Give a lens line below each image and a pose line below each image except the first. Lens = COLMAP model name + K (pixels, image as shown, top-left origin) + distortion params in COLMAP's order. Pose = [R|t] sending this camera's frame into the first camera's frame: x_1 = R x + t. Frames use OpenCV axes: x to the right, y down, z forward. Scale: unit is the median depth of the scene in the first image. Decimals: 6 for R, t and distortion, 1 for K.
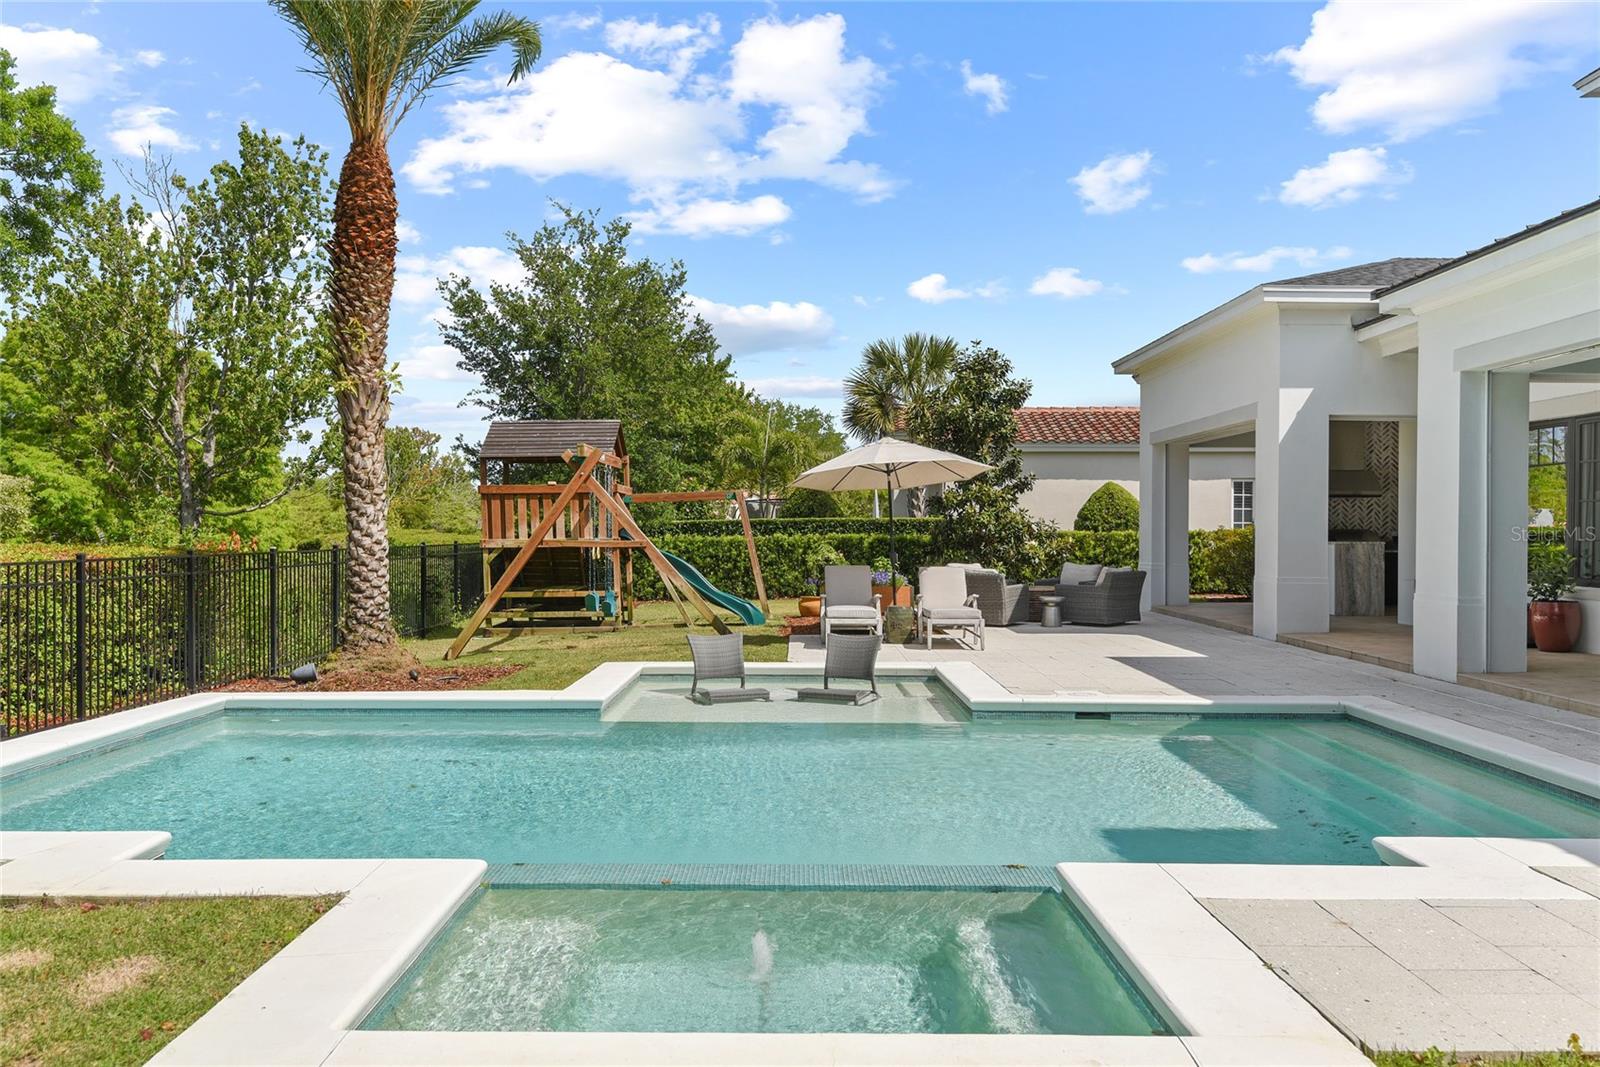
lens RADIAL K [[1181.7, 0, 809.7], [0, 1181.7, 531.7], [0, 0, 1]] dist [0.015979, -0.004128]
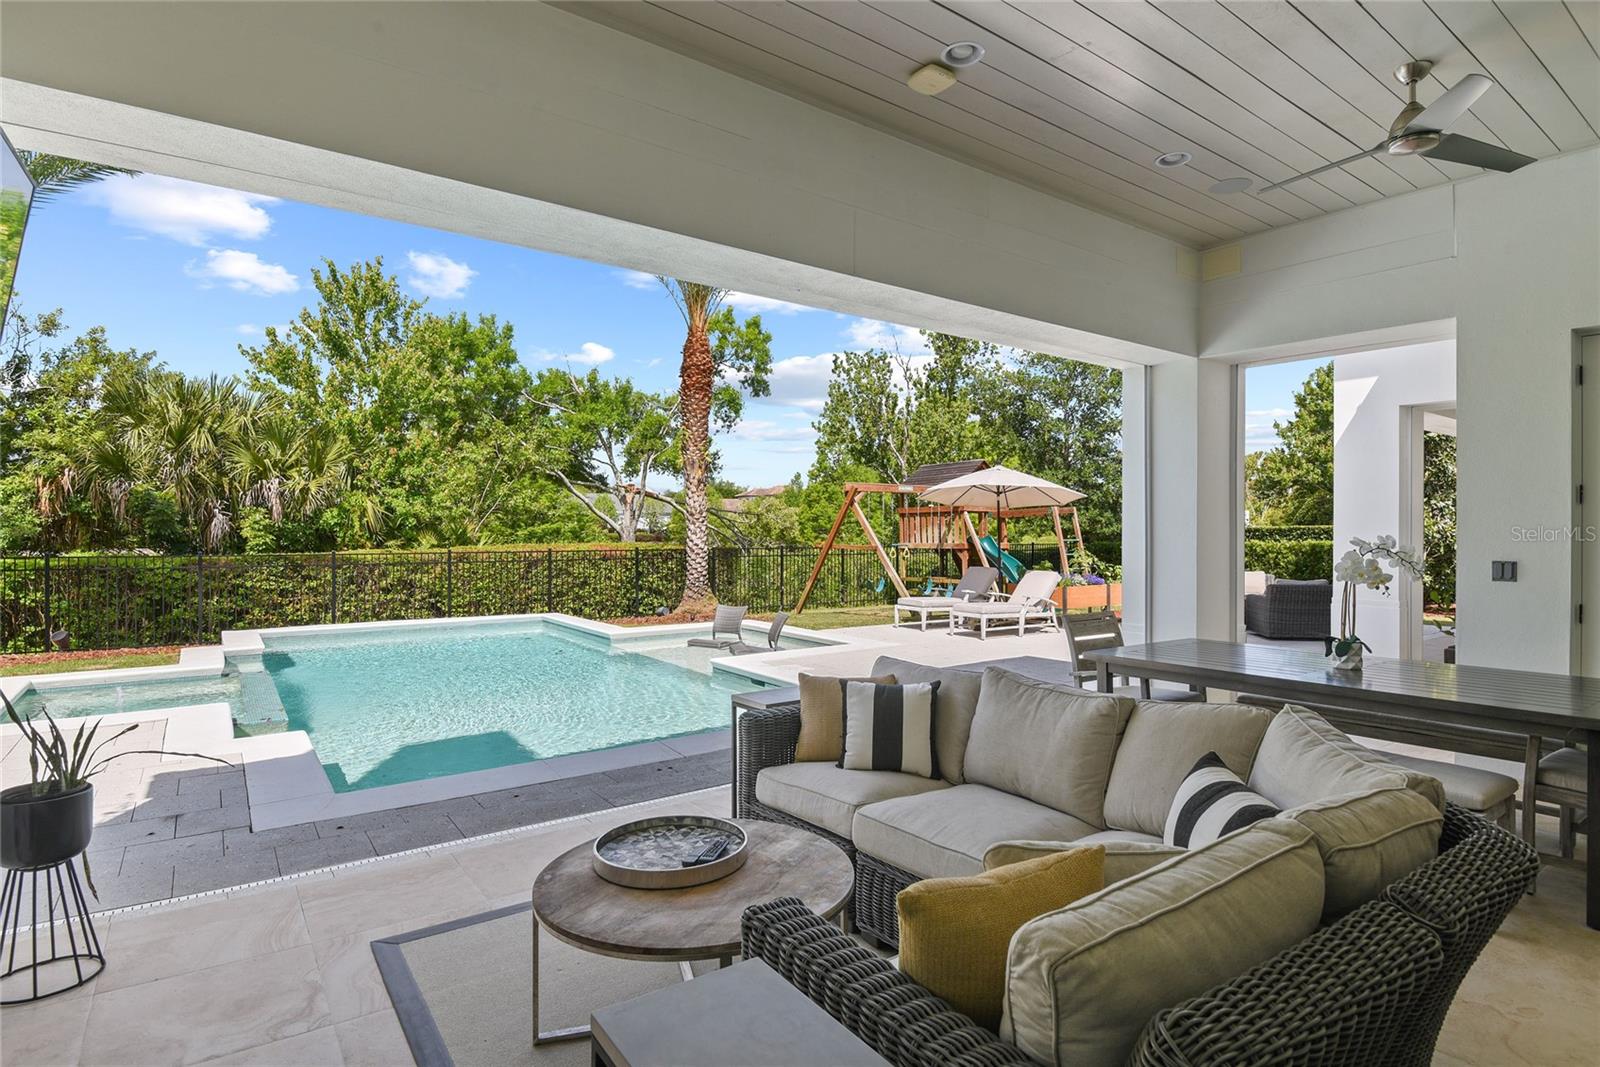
lens RADIAL K [[822.5, 0, 812.3], [0, 822.5, 530.7], [0, 0, 1]] dist [-0.014041, -0.009127]
pose [[0.592534, -0.001467, -0.805544, 0.674880], [-0.002097, 0.999992, -0.003364, -0.007546], [0.805543, 0.003682, 0.592526, 0.330318]]
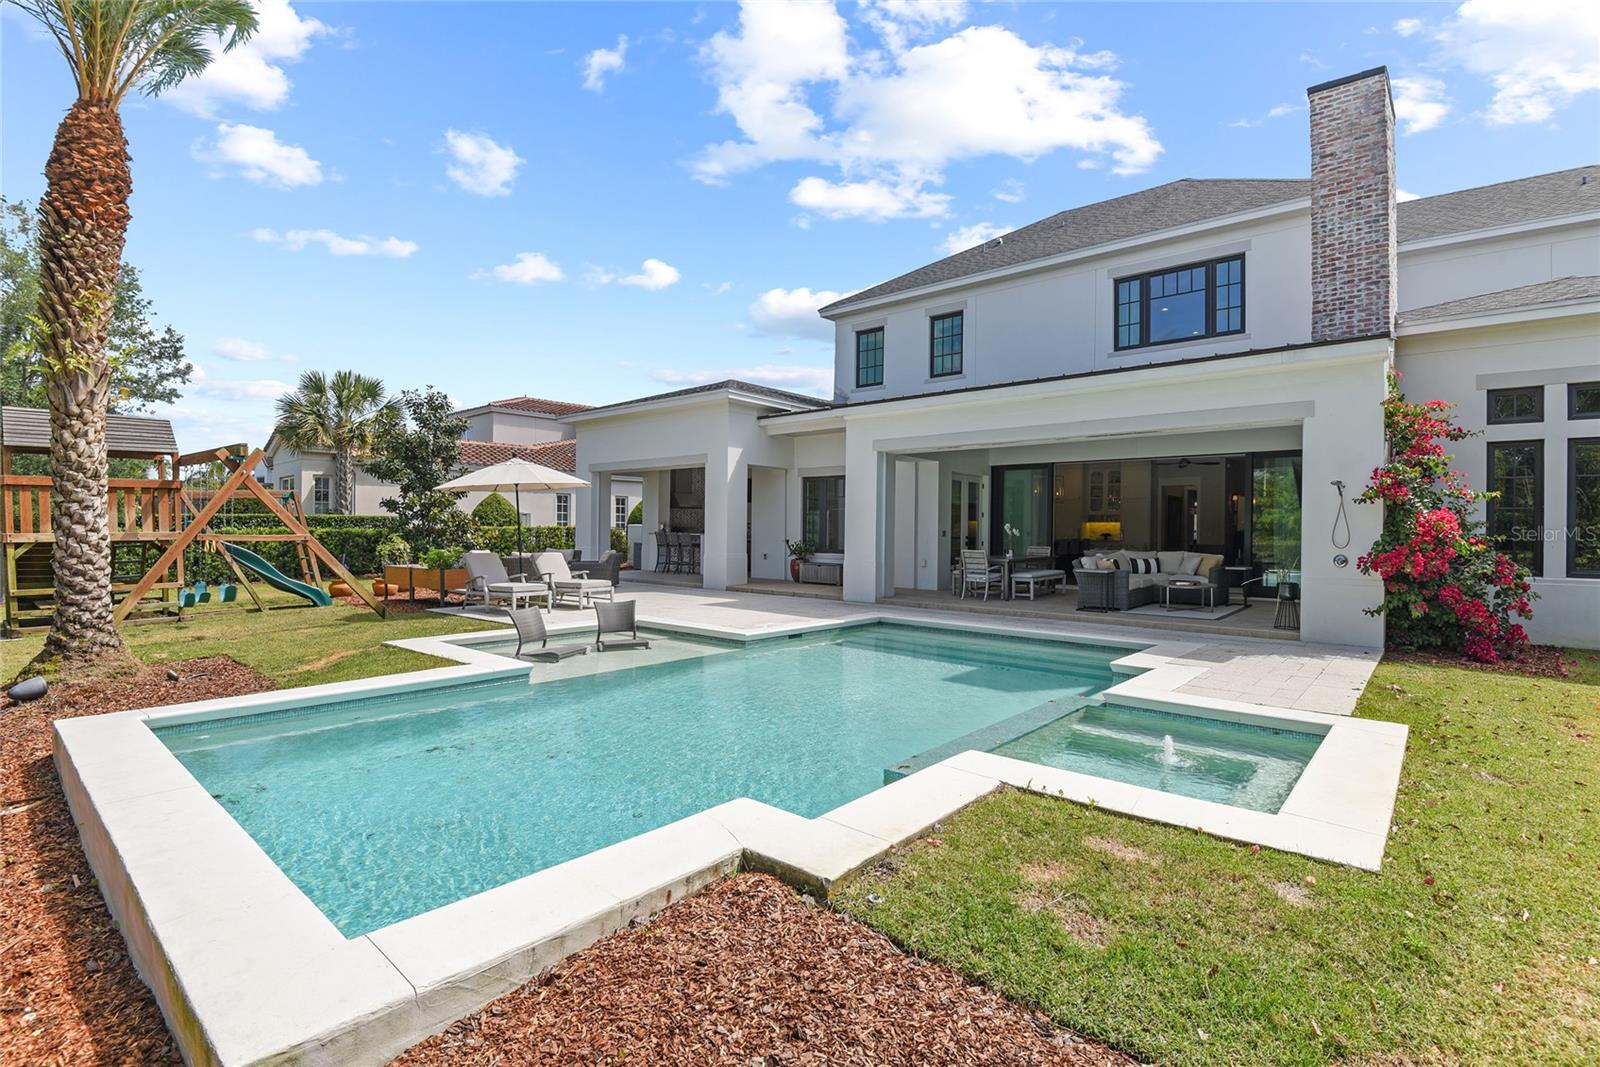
lens RADIAL K [[755.3, 0, 812.5], [0, 755.3, 524.9], [0, 0, 1]] dist [-0.009972, -0.010159]
pose [[0.648165, 0.006565, 0.761472, -0.385798], [-0.006002, 0.999976, -0.003512, -0.002154], [-0.761476, -0.002294, 0.648188, 0.178824]]
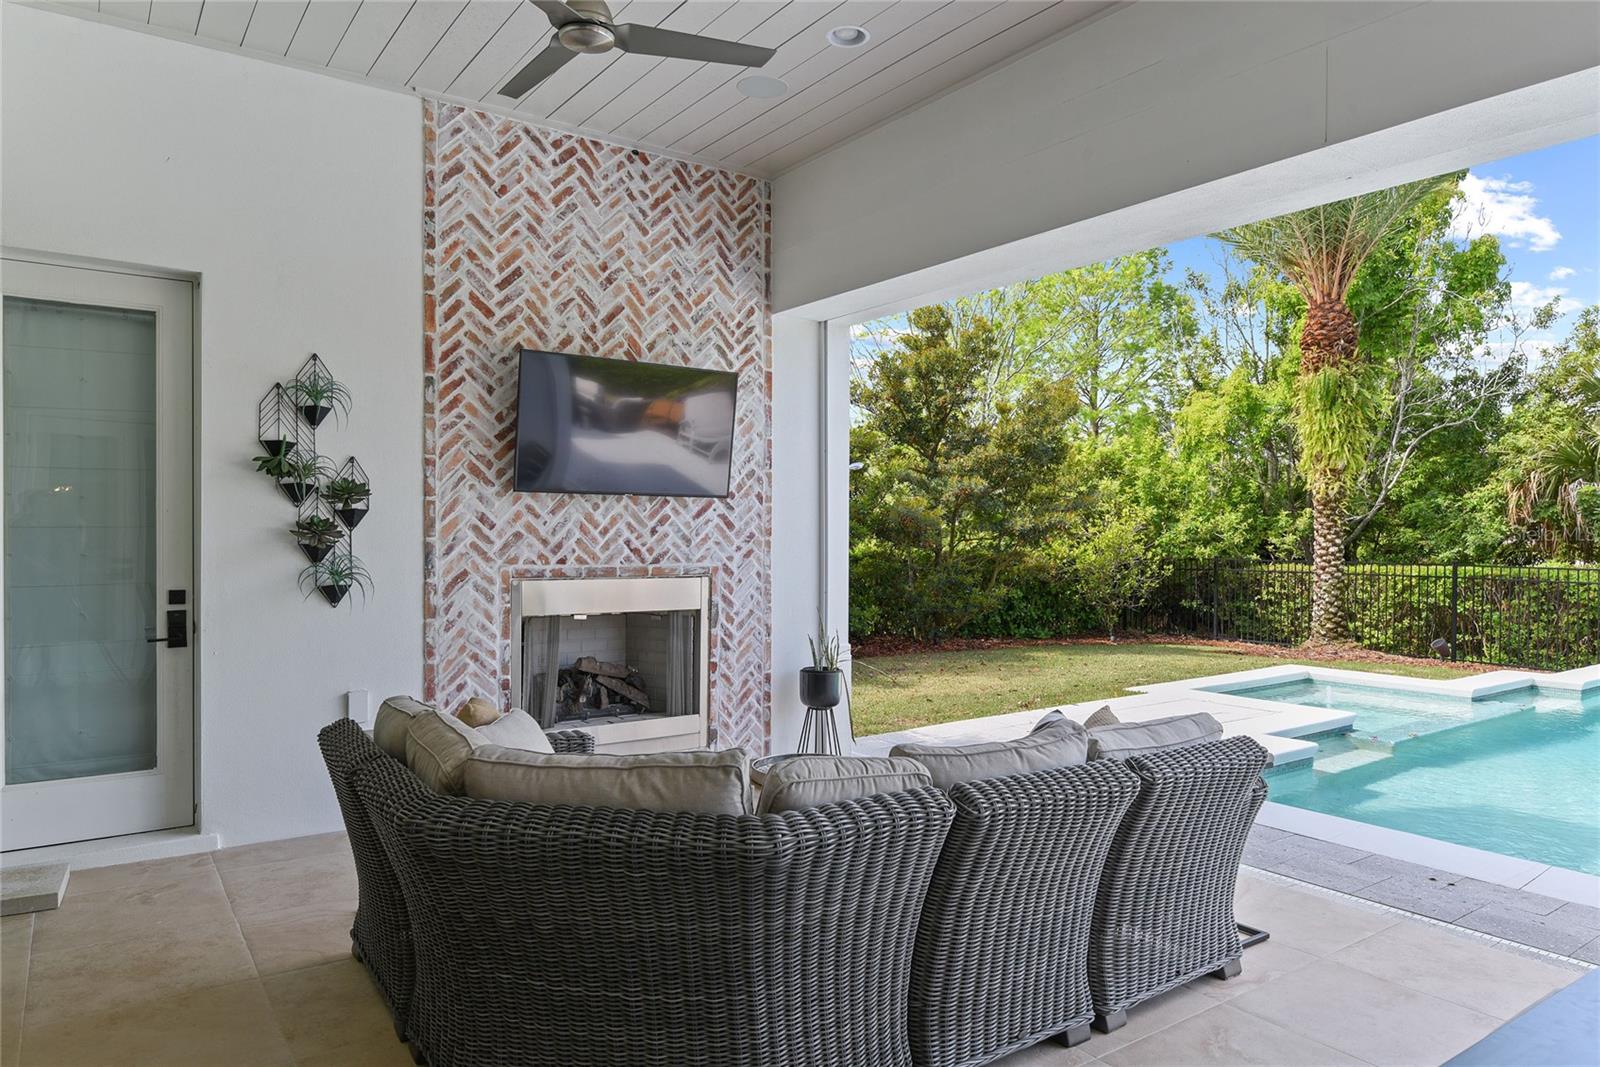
lens RADIAL K [[1000.2, 0, 788.8], [0, 1000.2, 547.9], [0, 0, 1]] dist [0.005506, -0.009133]
pose [[-0.818168, 0.000881, -0.574978, 0.684826], [-0.011307, 0.999781, 0.017620, -0.009173], [0.574868, 0.020918, -0.817979, 0.627457]]
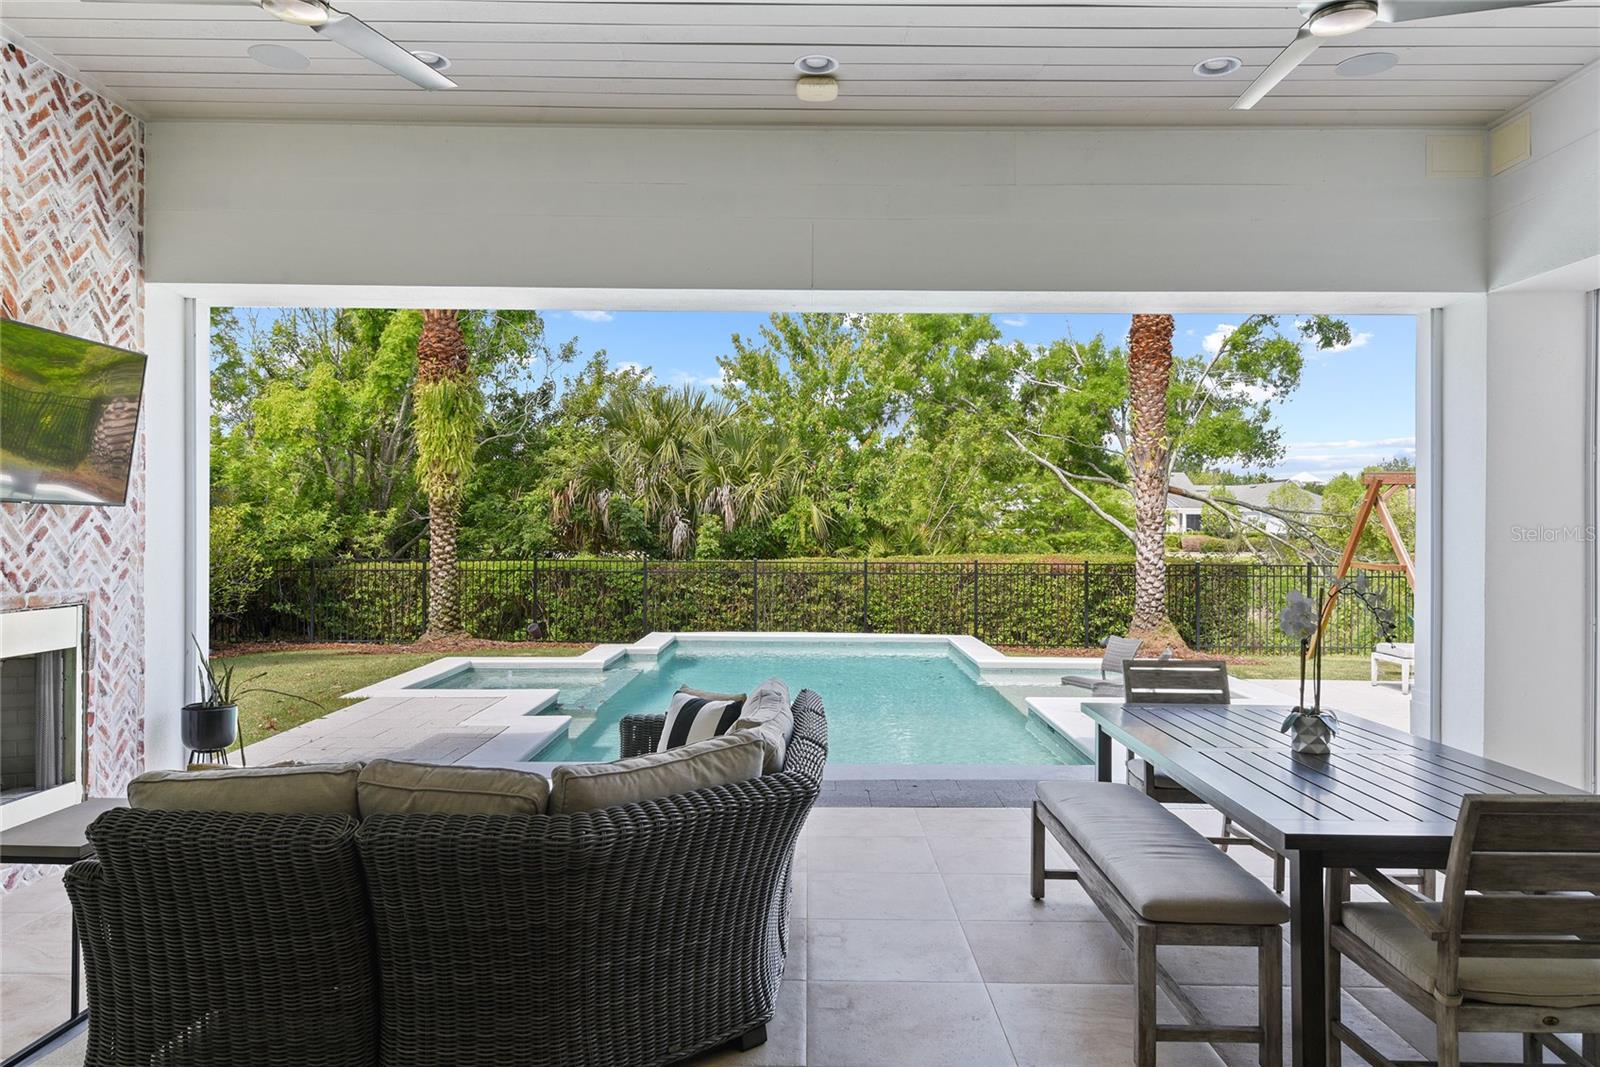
lens RADIAL K [[1076.6, 0, 793.9], [0, 1076.6, 538.3], [0, 0, 1]] dist [0.006792, -0.016931]
pose [[-0.014194, 0.003640, -0.999893, 0.817535], [-0.008973, 0.999953, 0.003767, -0.014540], [0.999859, 0.009026, -0.014160, 0.509948]]
